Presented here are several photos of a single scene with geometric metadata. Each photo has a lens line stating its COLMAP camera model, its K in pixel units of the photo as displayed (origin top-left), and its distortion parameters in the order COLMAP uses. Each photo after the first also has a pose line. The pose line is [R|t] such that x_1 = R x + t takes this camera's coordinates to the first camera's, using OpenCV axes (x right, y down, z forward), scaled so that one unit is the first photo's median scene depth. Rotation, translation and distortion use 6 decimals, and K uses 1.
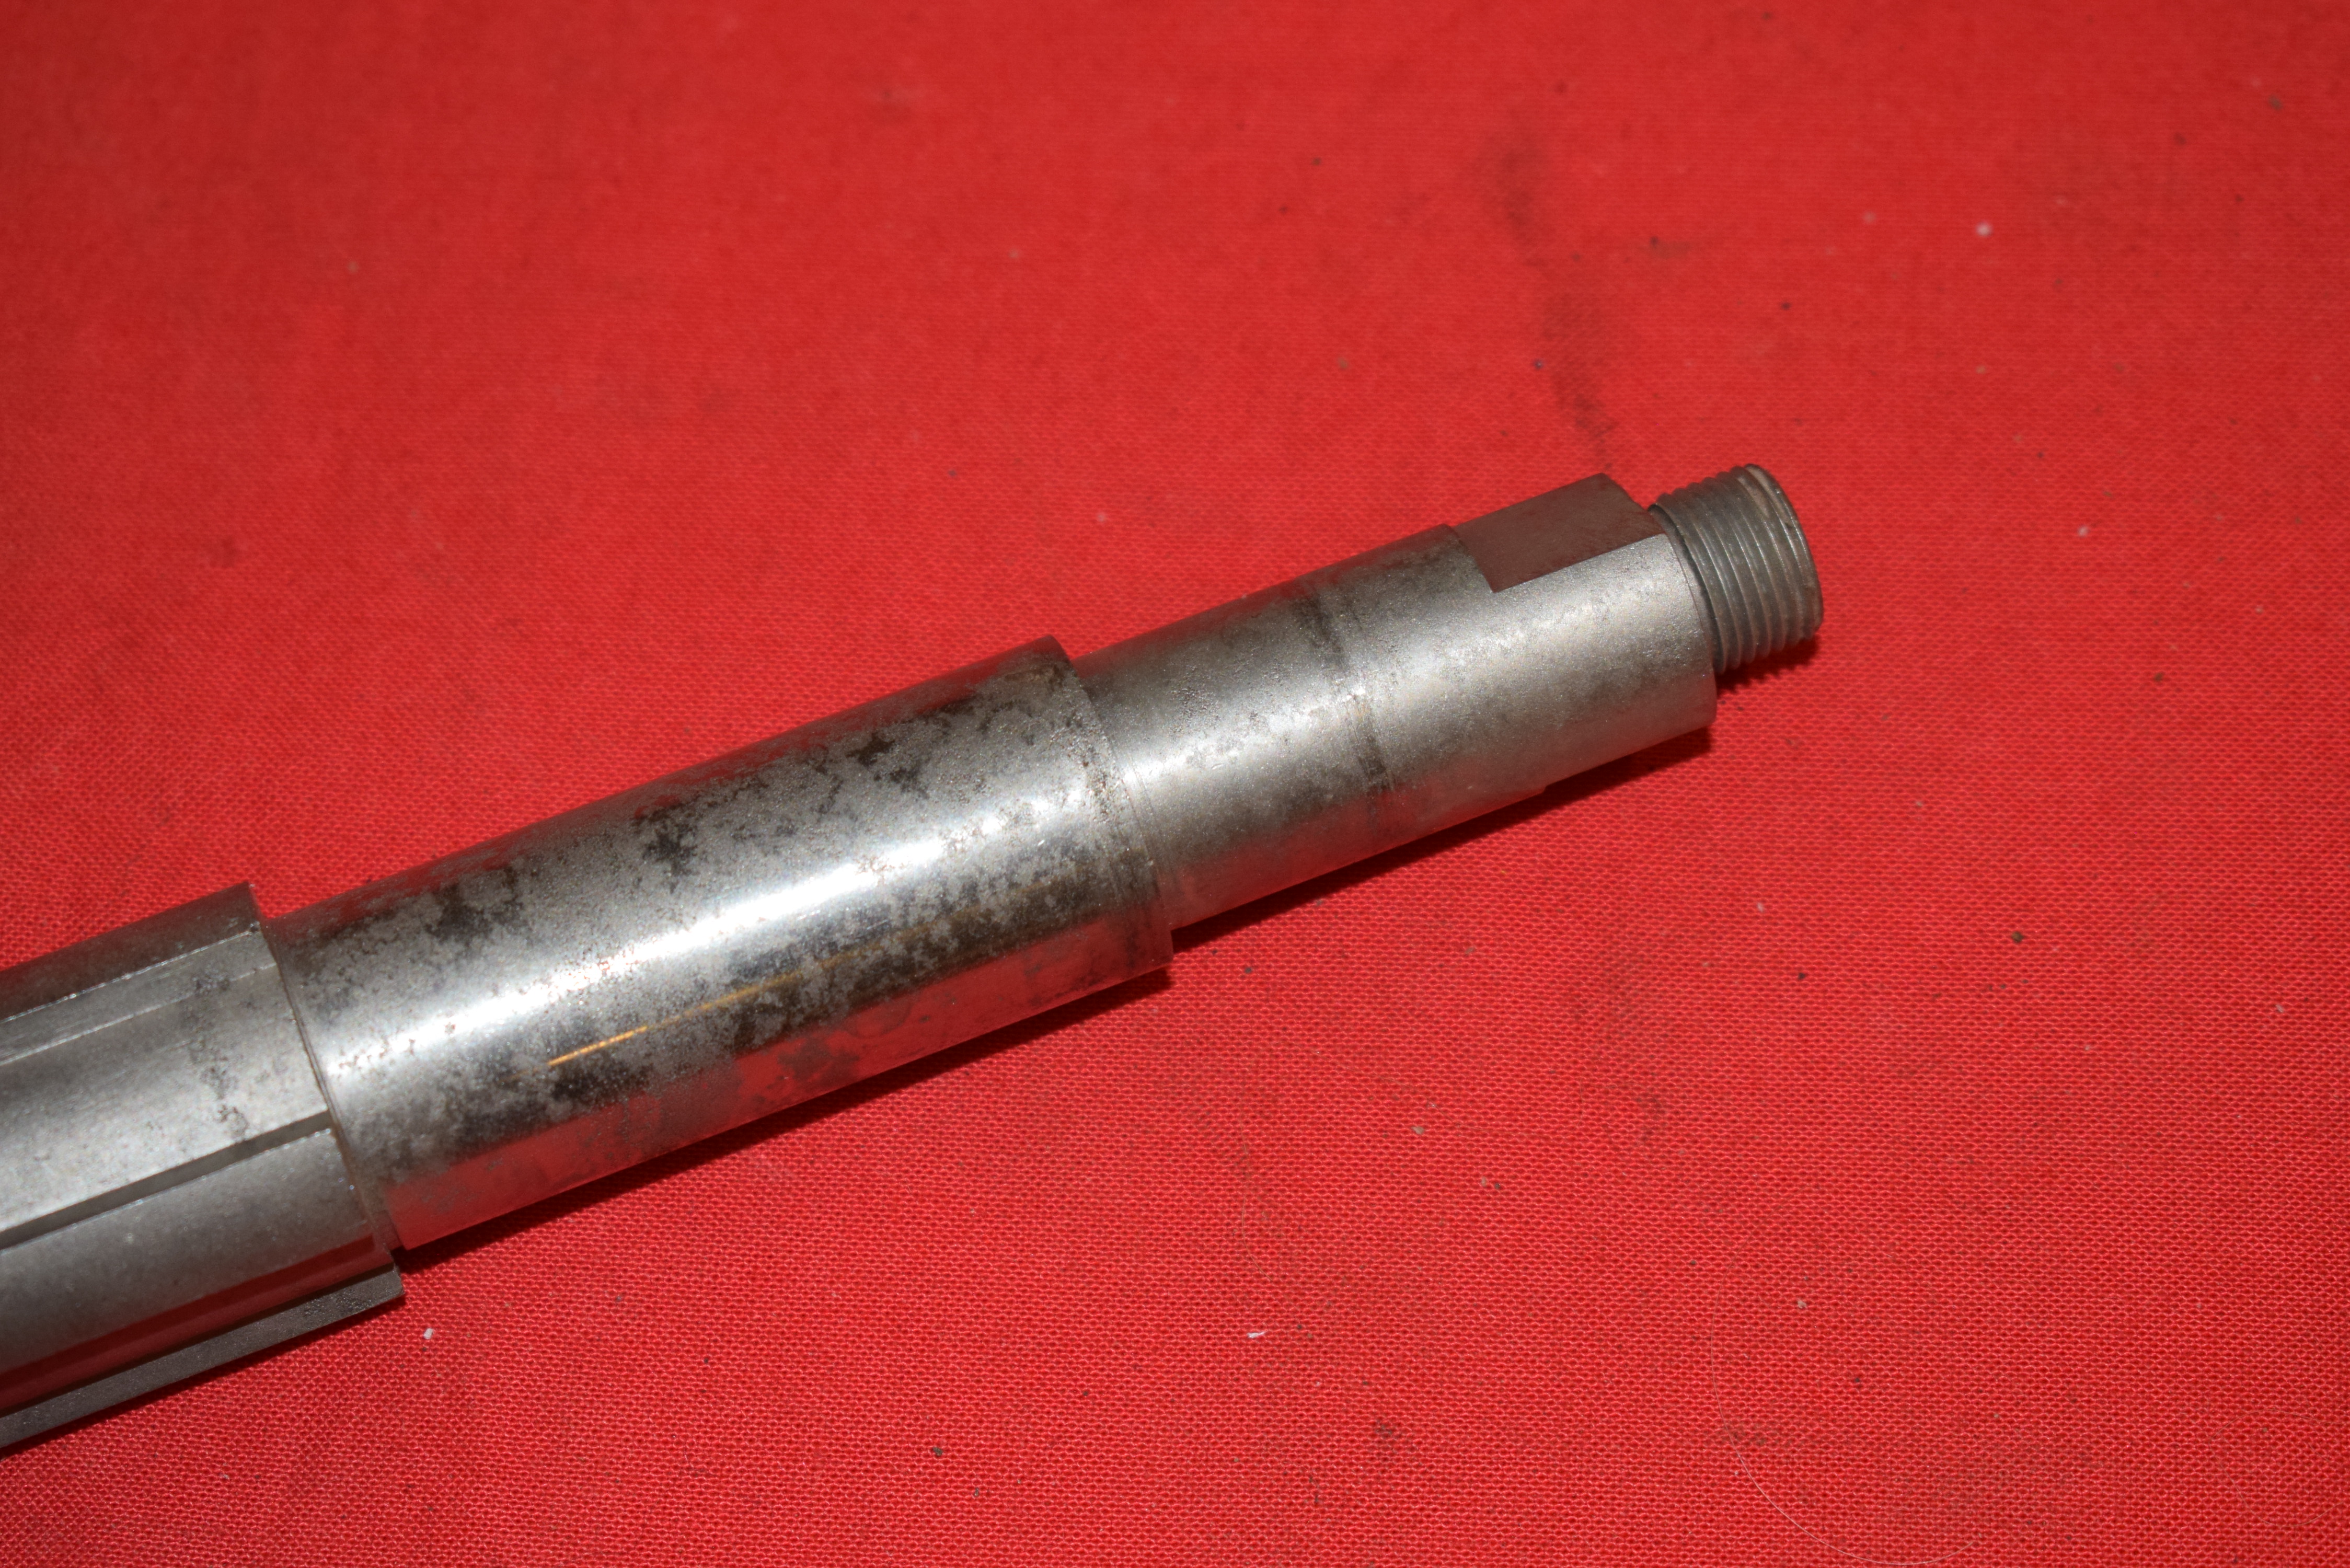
lens RADIAL K [[5526.0, 0, 1175.0], [0, 5526.0, 784.0], [0, 0, 1]] dist [0.056506, 0.147075]
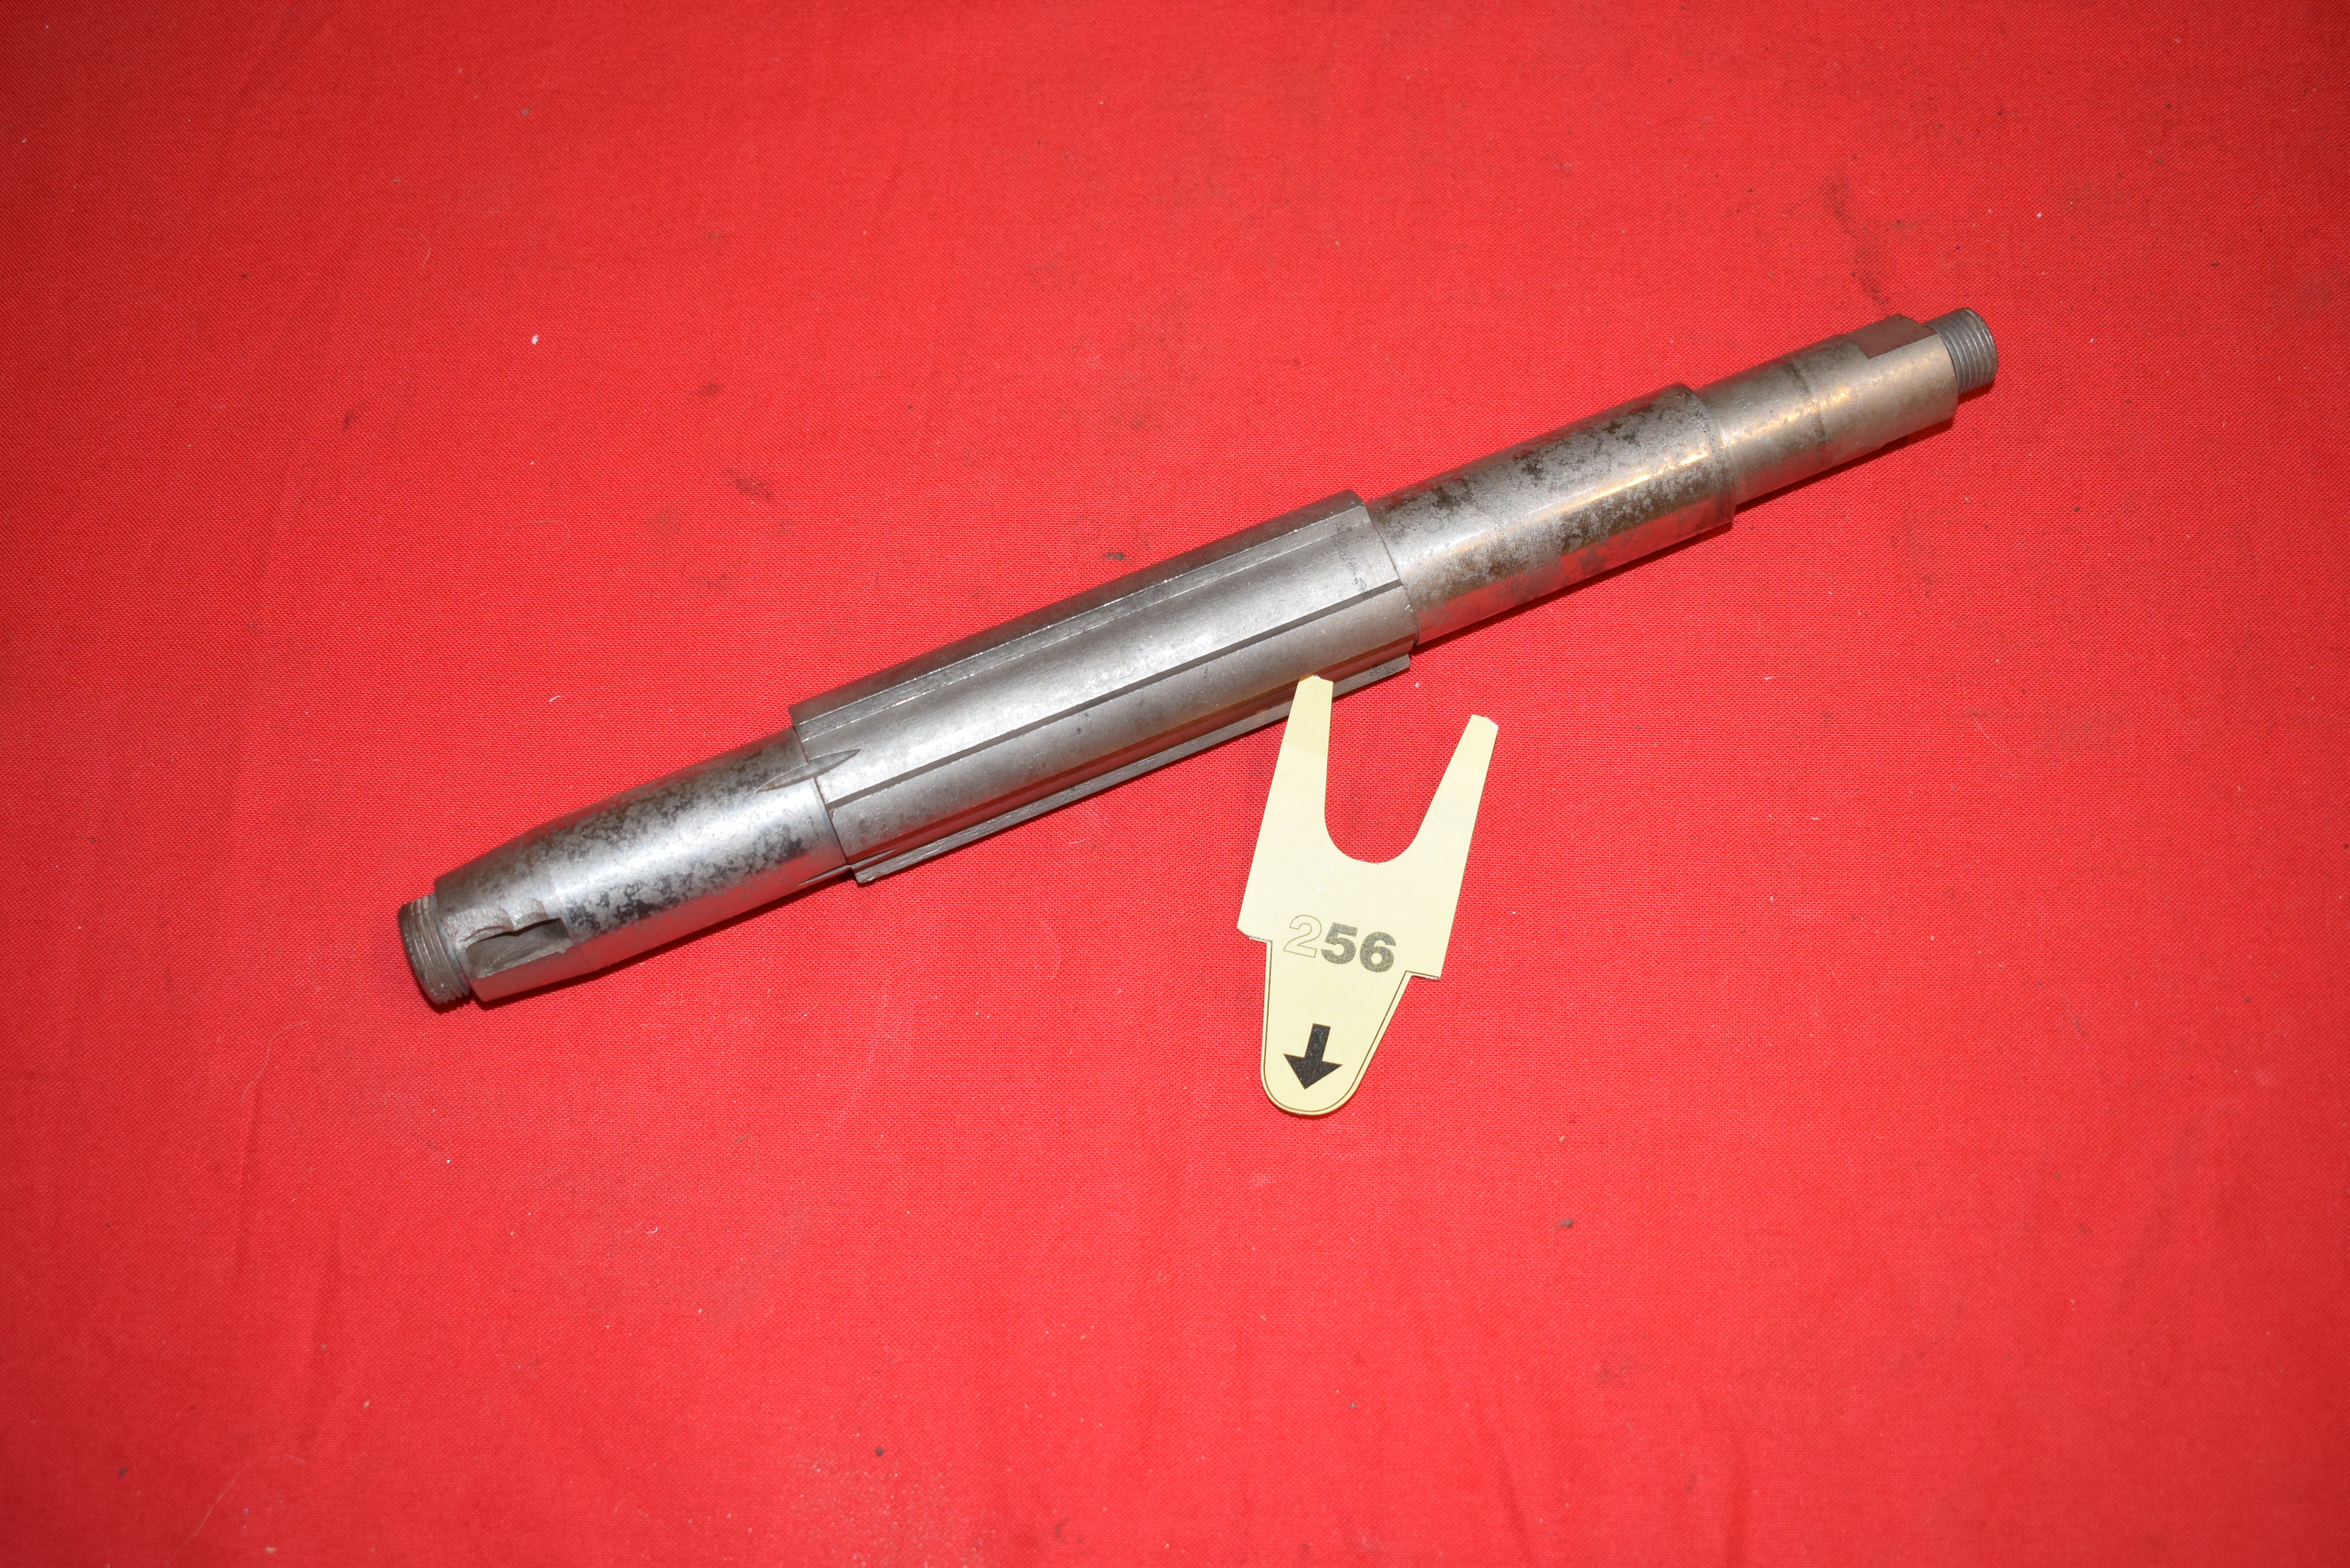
lens RADIAL K [[2834.4, 0, 1175.0], [0, 2834.4, 784.0], [0, 0, 1]] dist [-0.021663, -0.043245]
pose [[0.999804, -0.018703, 0.006539, -0.252404], [0.018476, 0.999274, 0.033312, 0.102022], [-0.007157, -0.033185, 0.999424, -0.211894]]
